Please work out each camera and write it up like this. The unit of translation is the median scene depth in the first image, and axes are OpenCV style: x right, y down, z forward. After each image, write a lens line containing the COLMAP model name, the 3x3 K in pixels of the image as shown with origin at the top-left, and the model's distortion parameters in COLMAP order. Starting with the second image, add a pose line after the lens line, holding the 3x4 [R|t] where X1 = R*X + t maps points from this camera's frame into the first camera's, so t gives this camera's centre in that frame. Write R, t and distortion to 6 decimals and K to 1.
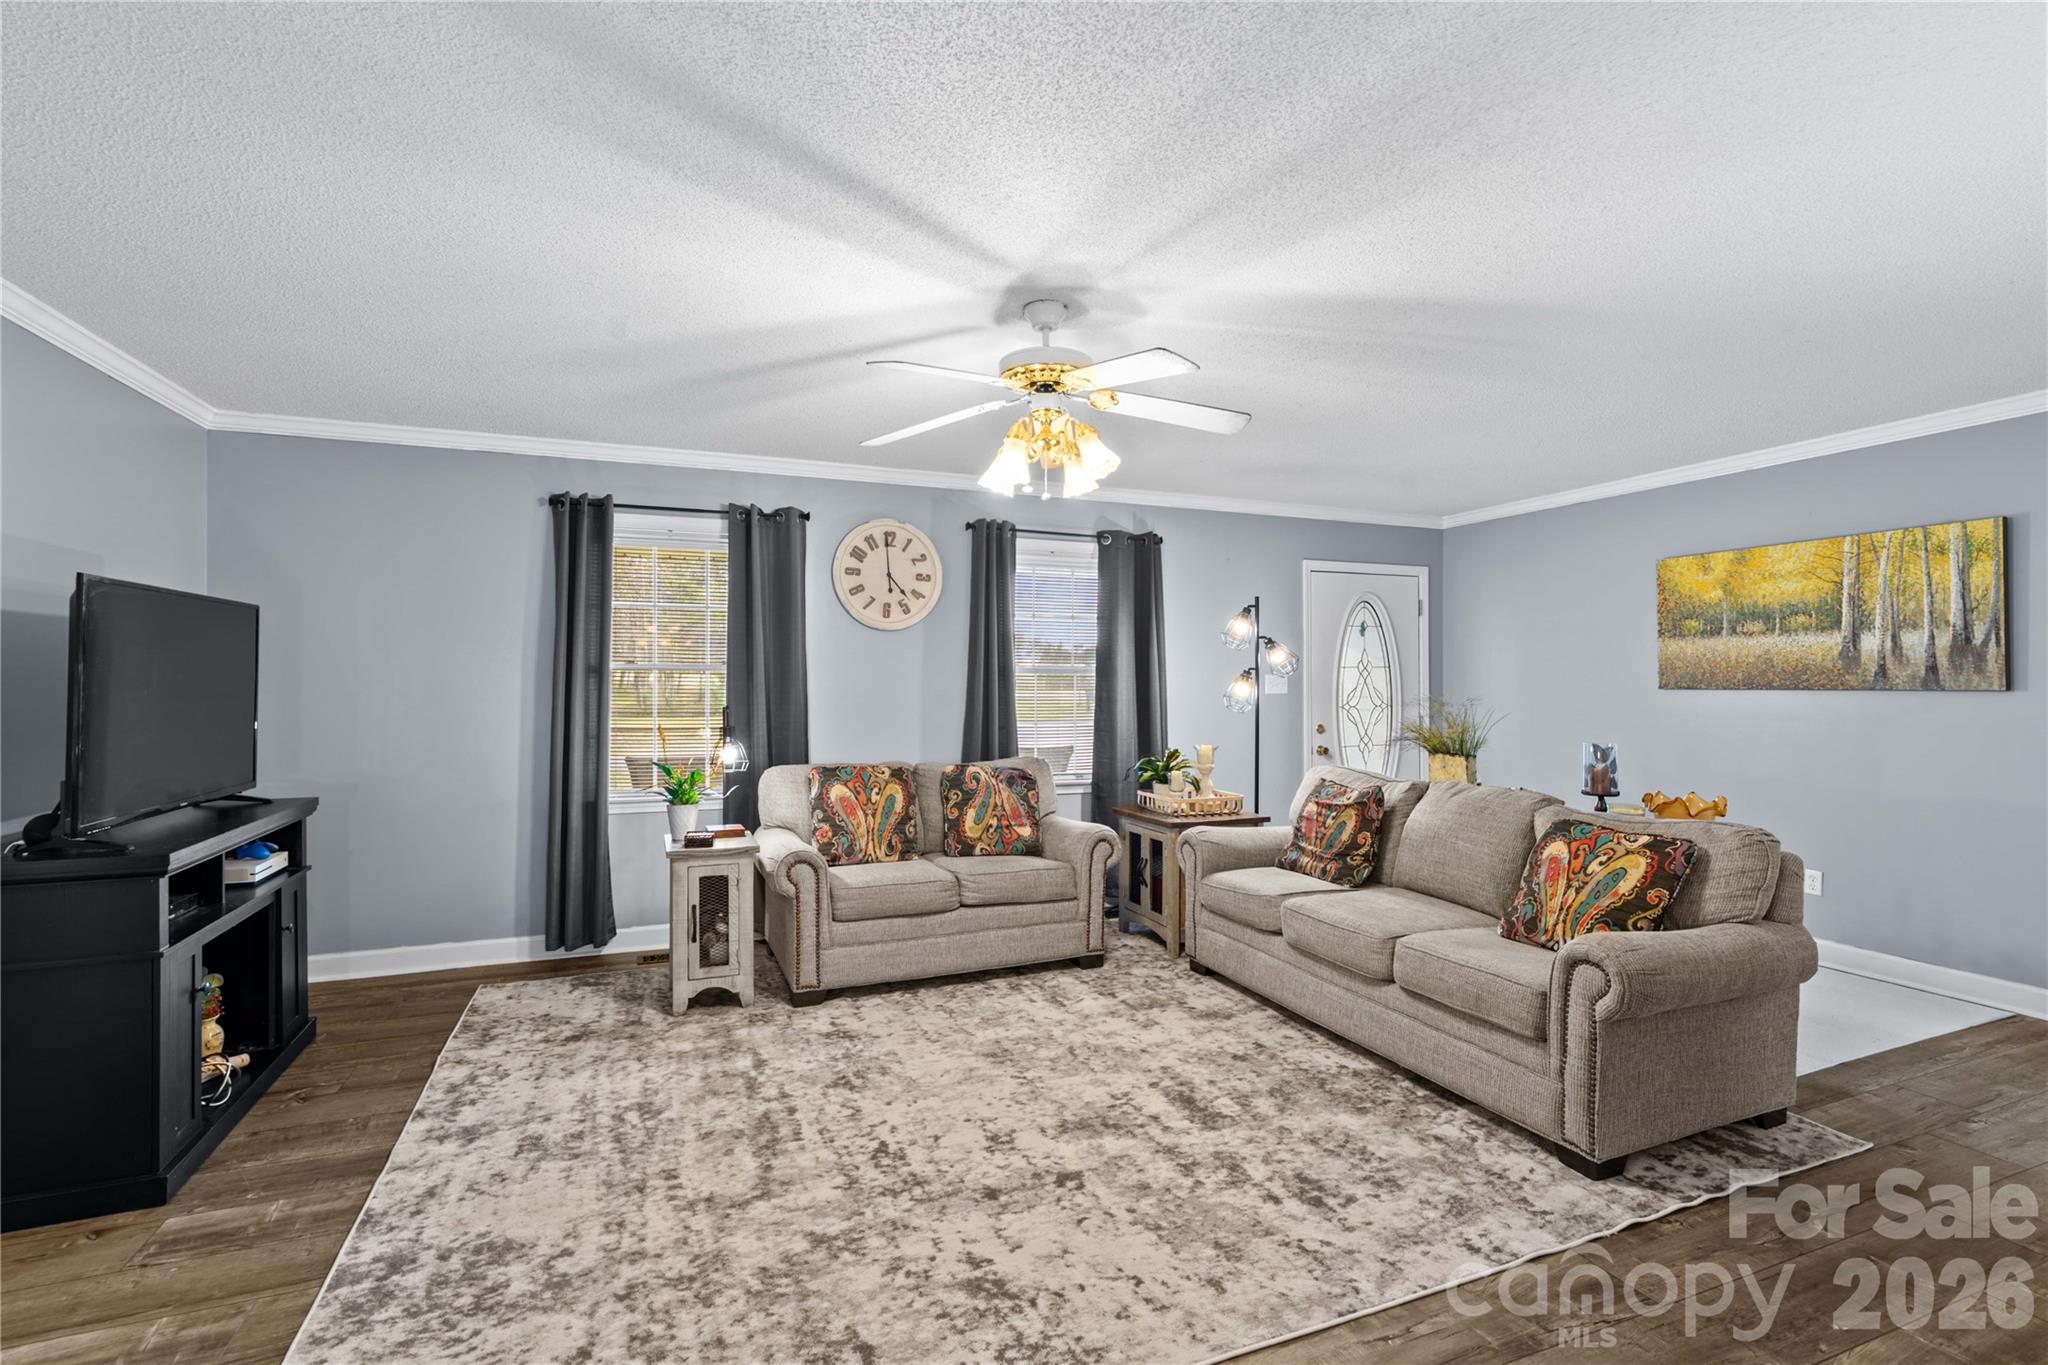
lens RADIAL K [[929.5, 0, 1019.3], [0, 929.5, 680.4], [0, 0, 1]] dist [0.004560, 0.000403]
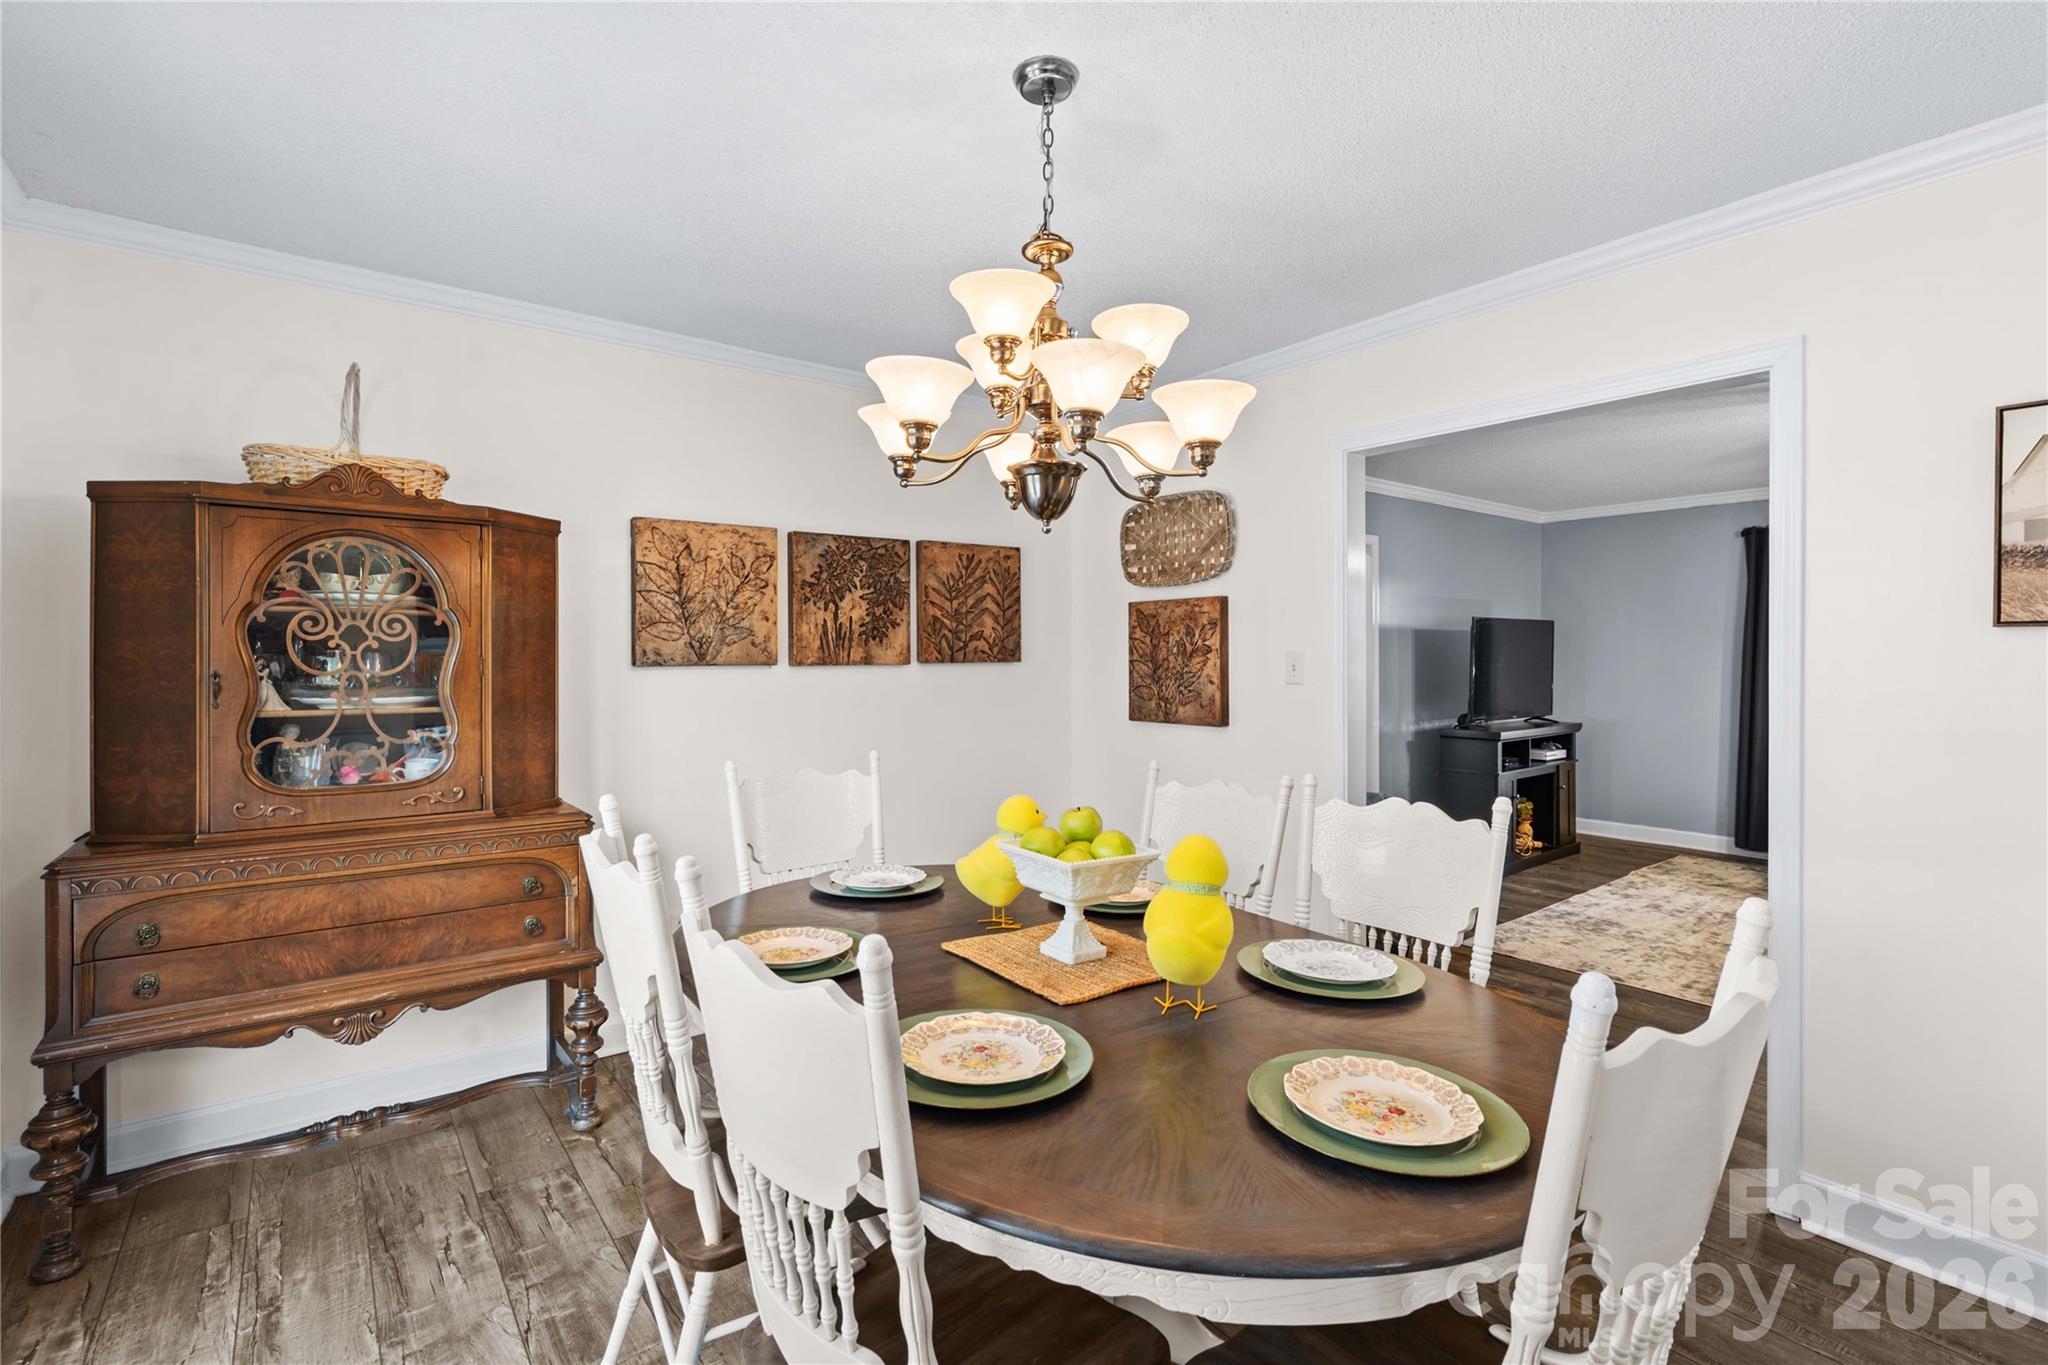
lens RADIAL K [[929.5, 0, 1027.0], [0, 929.5, 667.2], [0, 0, 1]] dist [0.004560, 0.000403]
pose [[0.280548, 0.010509, -0.959782, 0.725067], [0.000945, 0.999937, 0.011225, -0.006297], [0.959840, -0.004056, 0.280520, -0.583953]]
